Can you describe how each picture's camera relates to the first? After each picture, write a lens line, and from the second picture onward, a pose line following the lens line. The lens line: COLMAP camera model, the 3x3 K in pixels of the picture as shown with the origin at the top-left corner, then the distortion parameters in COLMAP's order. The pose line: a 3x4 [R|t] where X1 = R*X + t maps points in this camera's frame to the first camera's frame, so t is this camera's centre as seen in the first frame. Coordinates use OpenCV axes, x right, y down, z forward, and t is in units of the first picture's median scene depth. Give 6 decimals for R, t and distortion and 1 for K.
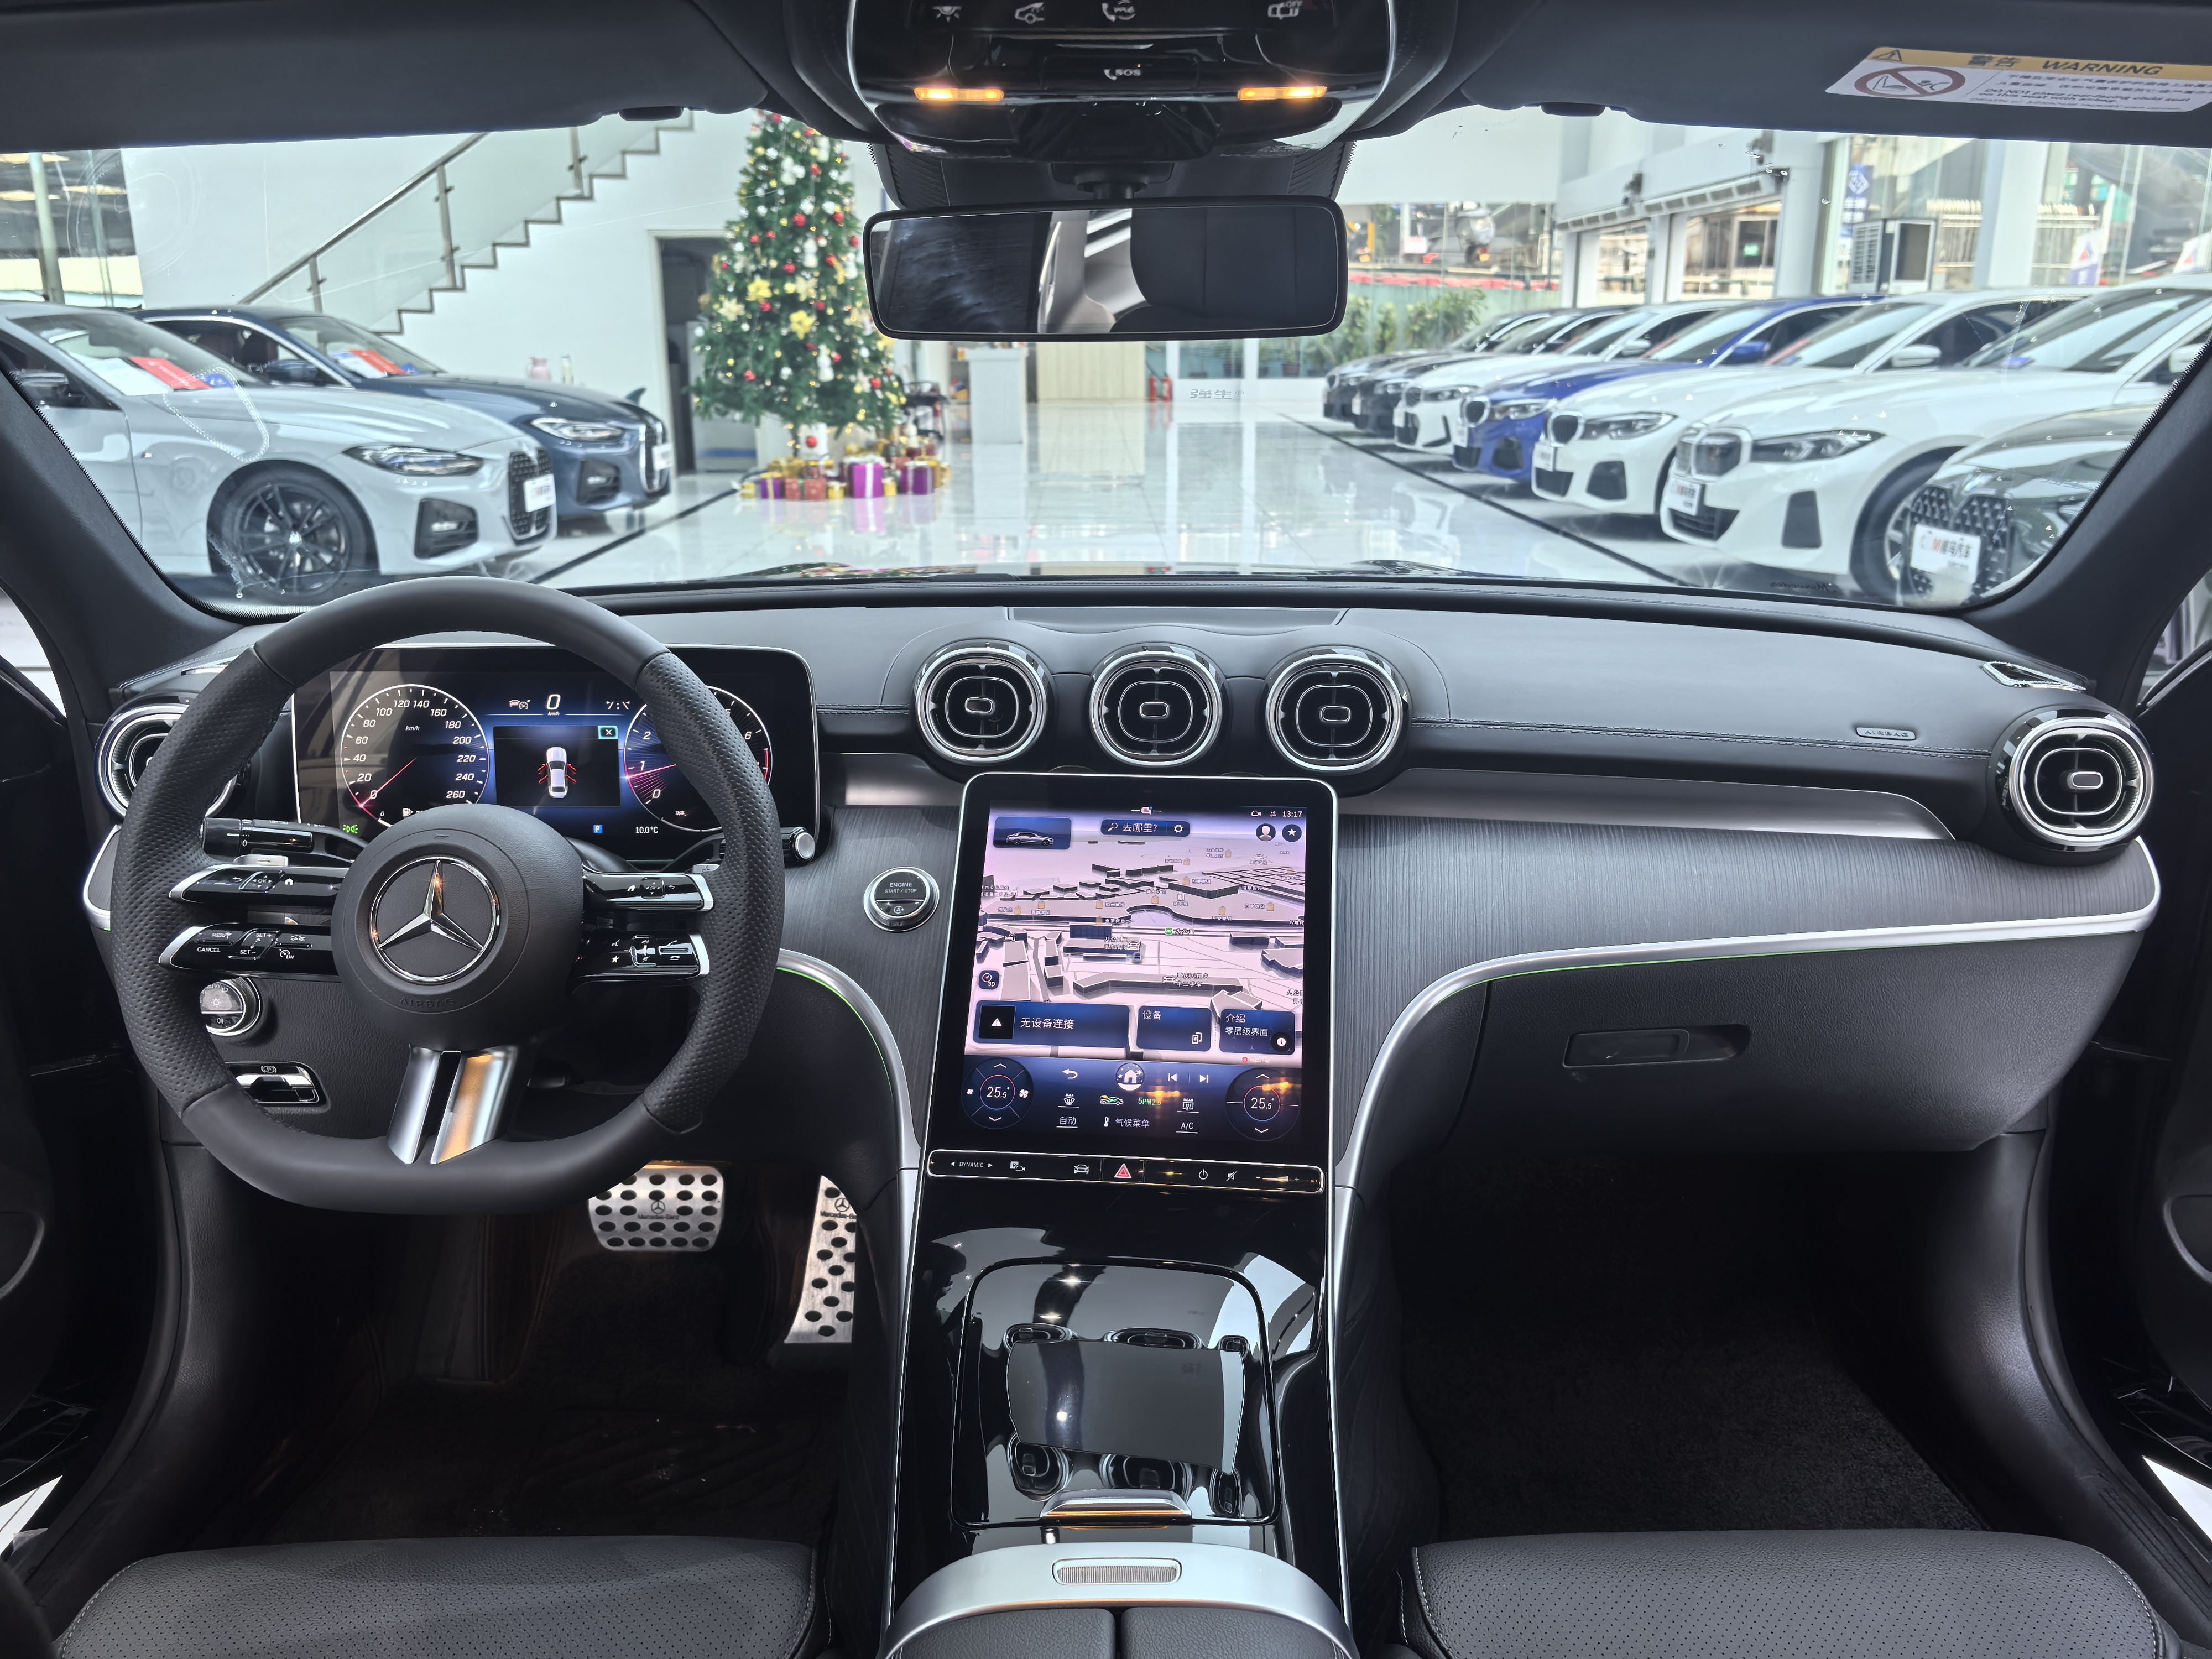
lens RADIAL K [[1736.5, 0, 1106.0], [0, 1736.5, 829.5], [0, 0, 1]] dist [0.065628, -0.123427]
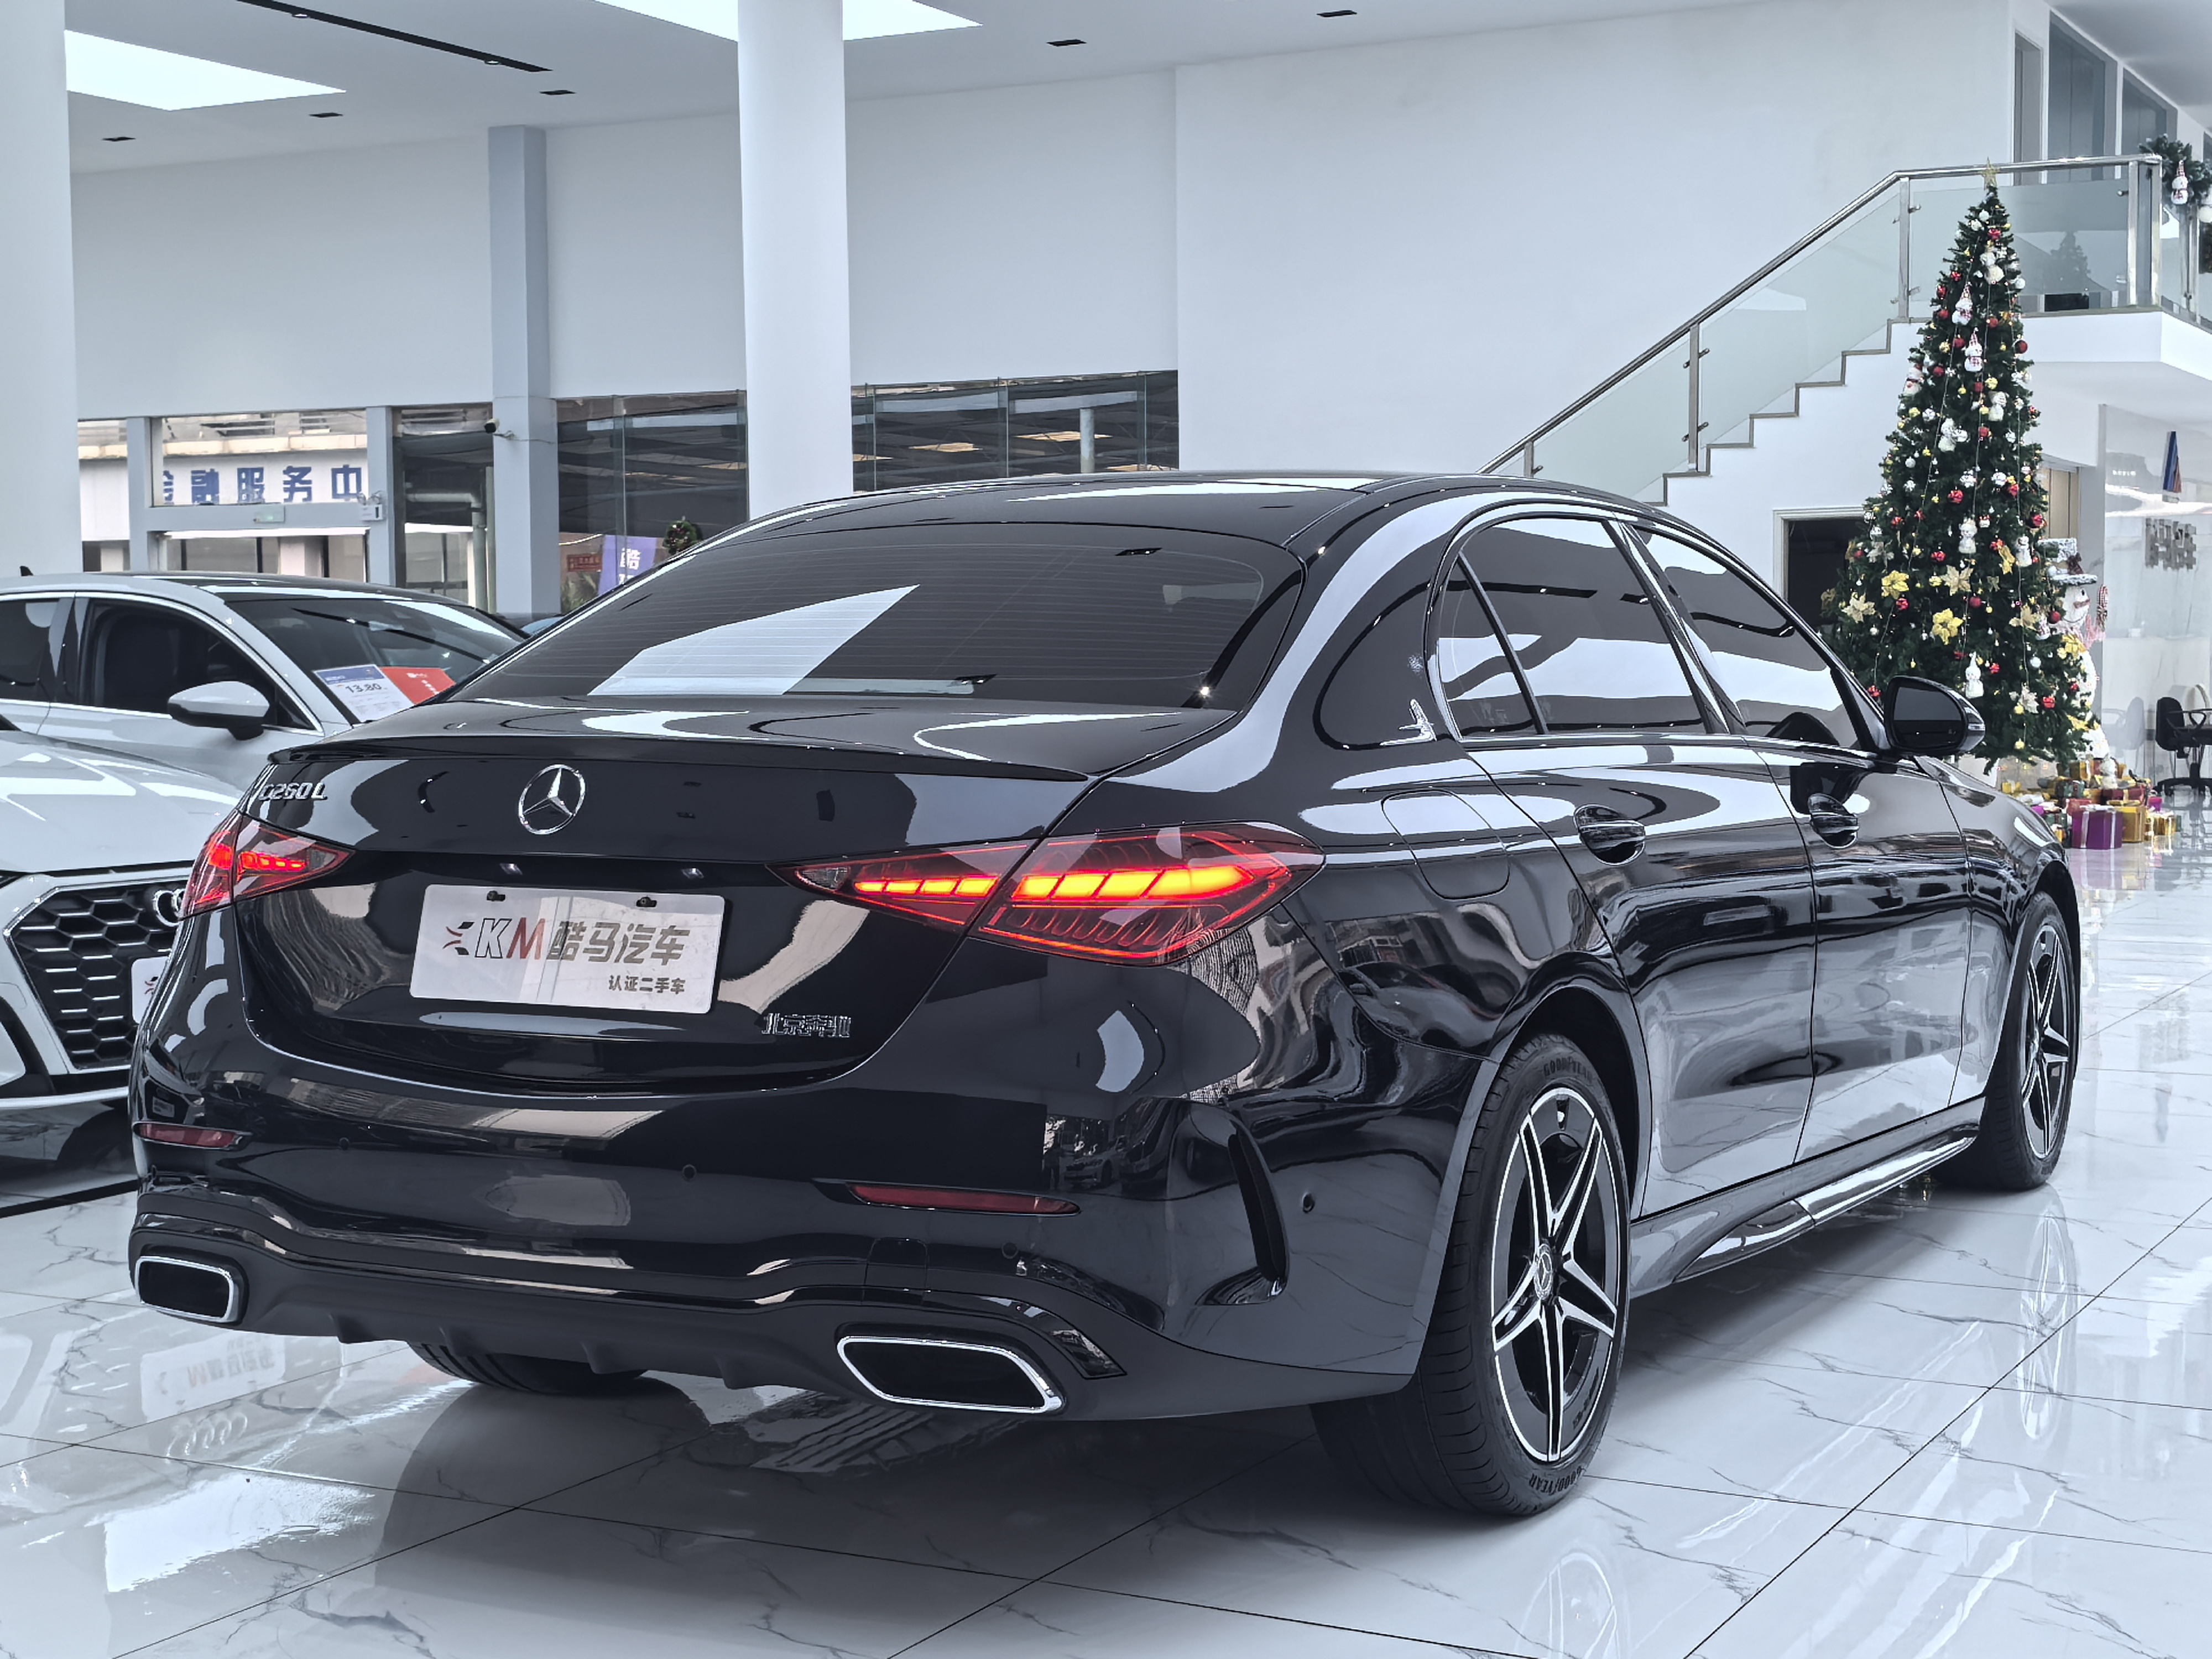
lens RADIAL K [[3306.5, 0, 1106.0], [0, 3306.5, 829.5], [0, 0, 1]] dist [0.313233, -1.235715]
pose [[0.878146, 0.027306, -0.477612, 0.201573], [-0.132223, 0.973332, -0.187459, 0.117005], [0.459757, 0.227768, 0.858339, -0.394927]]
